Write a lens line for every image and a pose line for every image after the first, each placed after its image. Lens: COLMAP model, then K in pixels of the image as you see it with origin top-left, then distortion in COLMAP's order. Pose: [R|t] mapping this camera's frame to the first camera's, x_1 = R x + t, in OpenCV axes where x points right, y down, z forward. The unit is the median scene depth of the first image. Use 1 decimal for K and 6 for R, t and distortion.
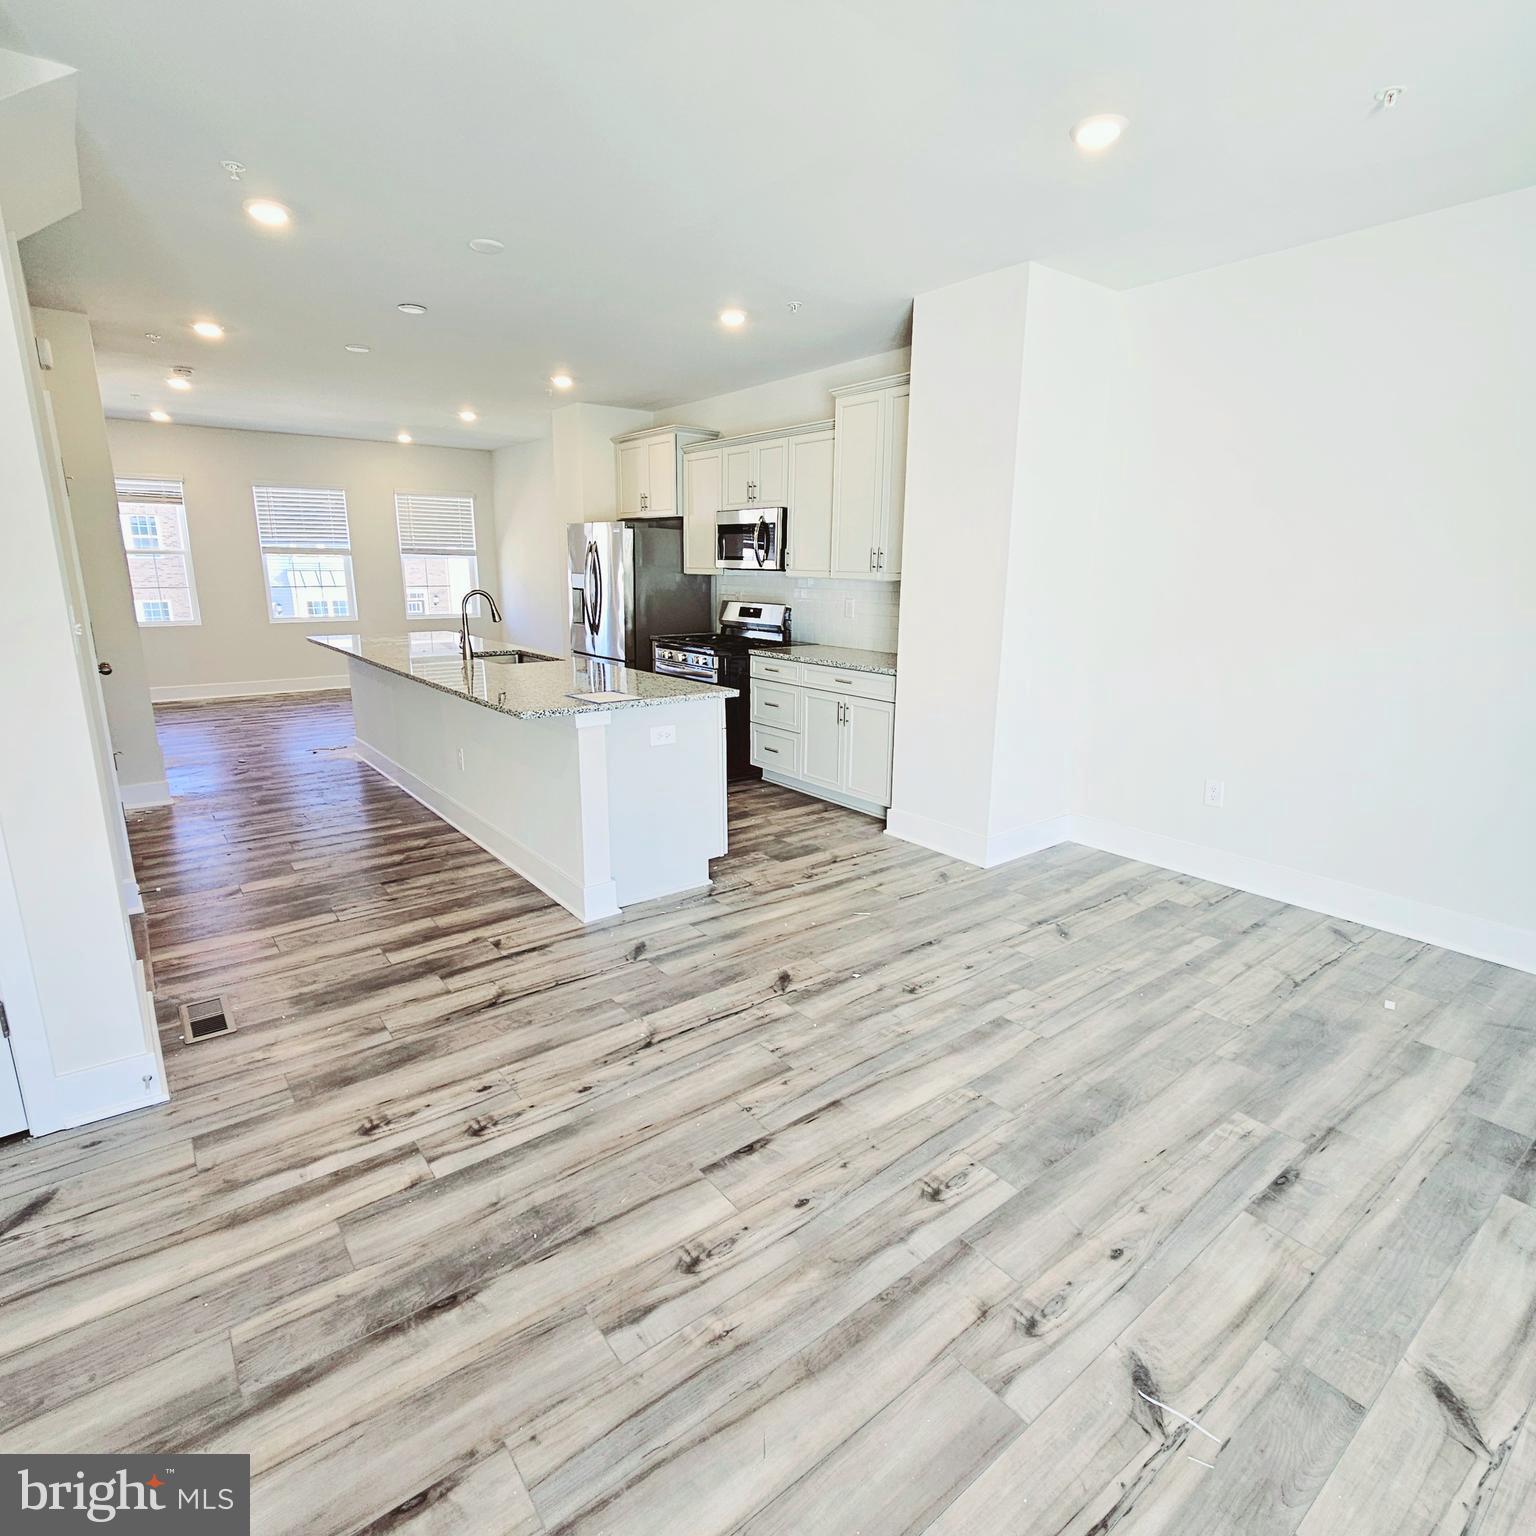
lens RADIAL K [[864.4, 0, 768.0], [0, 864.4, 768.0], [0, 0, 1]] dist [0.015143, -0.001478]
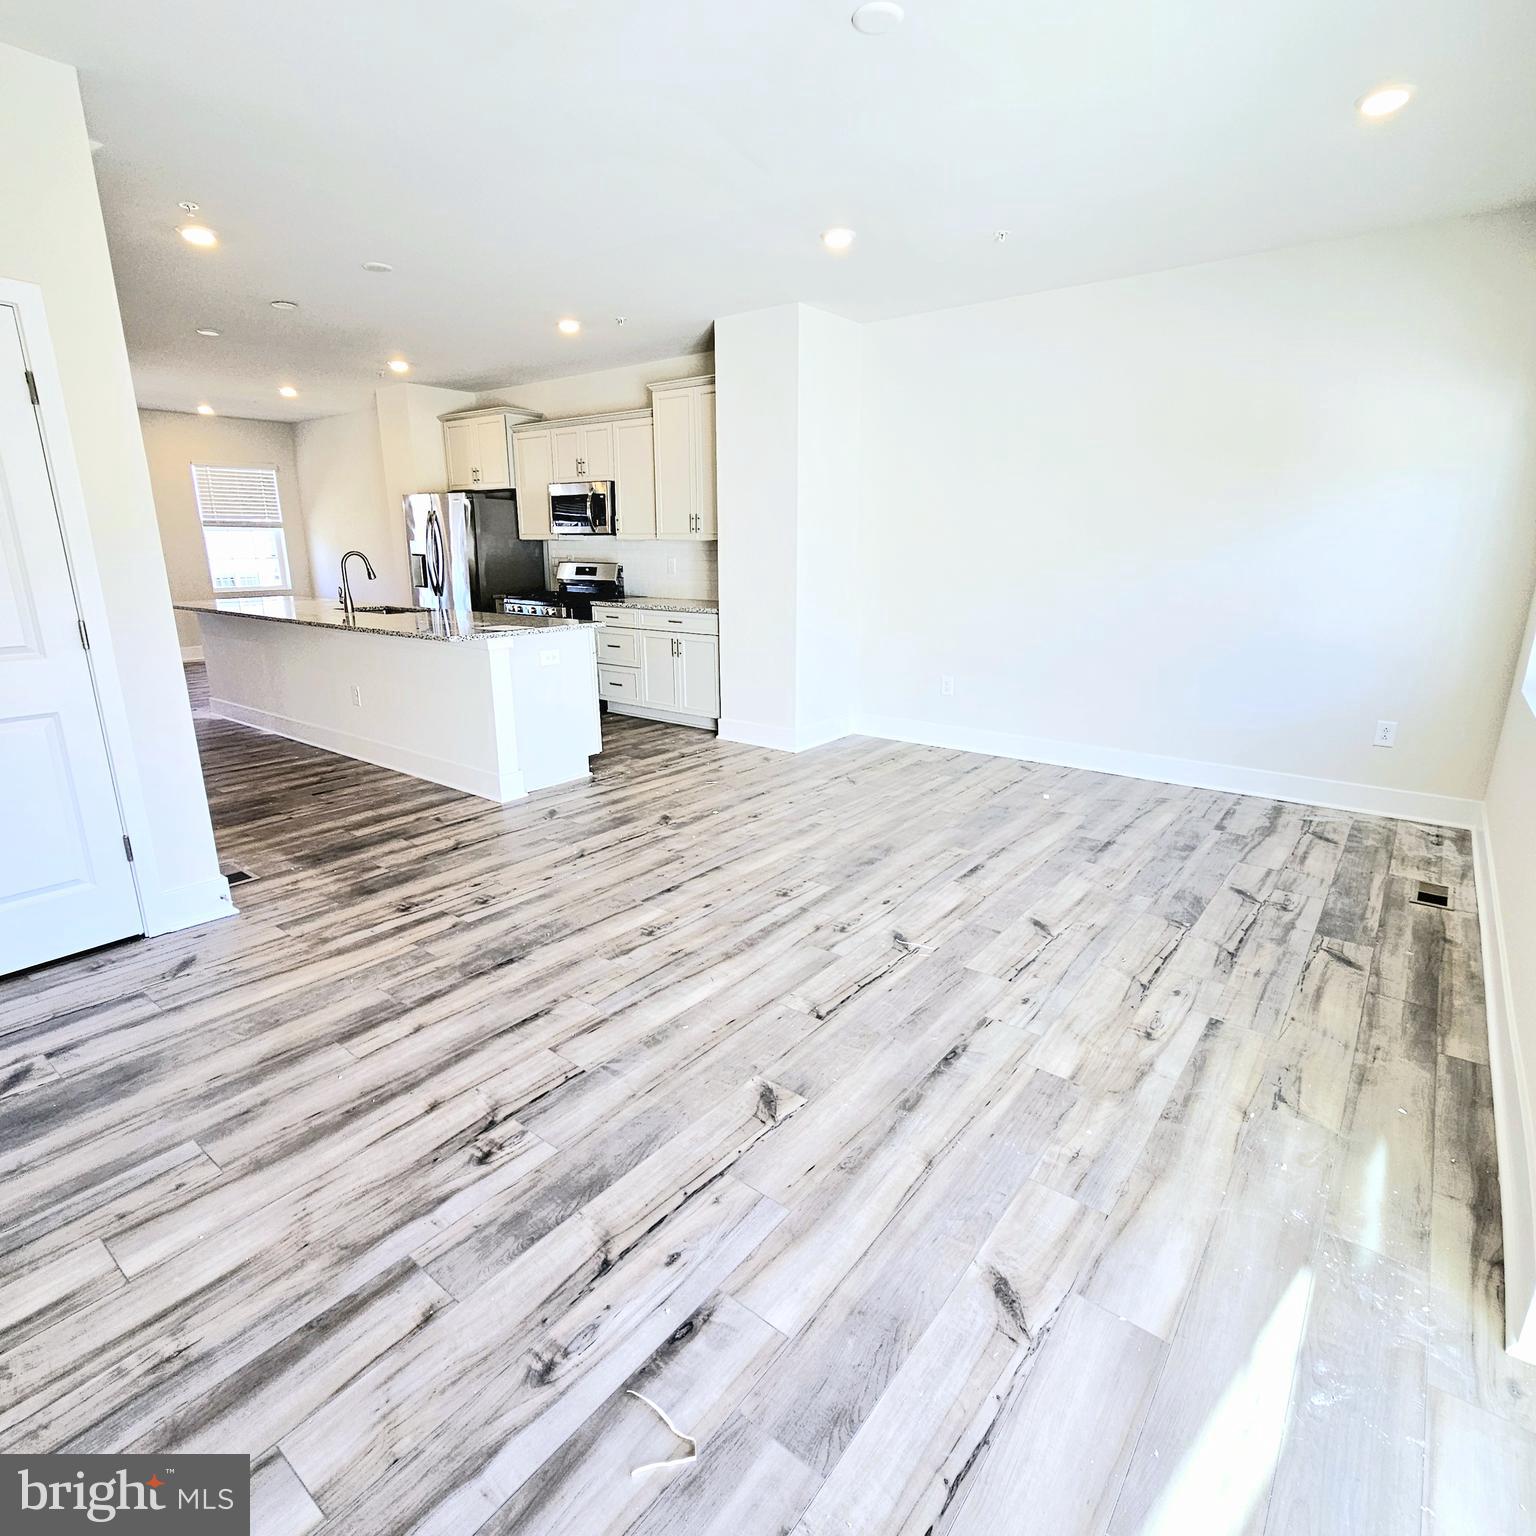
lens RADIAL K [[864.4, 0, 768.0], [0, 864.4, 768.0], [0, 0, 1]] dist [0.015143, -0.001478]
pose [[0.971004, -0.071730, 0.228047, -0.123743], [0.065781, 0.997269, 0.033588, 0.115970], [-0.229834, -0.017612, 0.973071, -0.374816]]
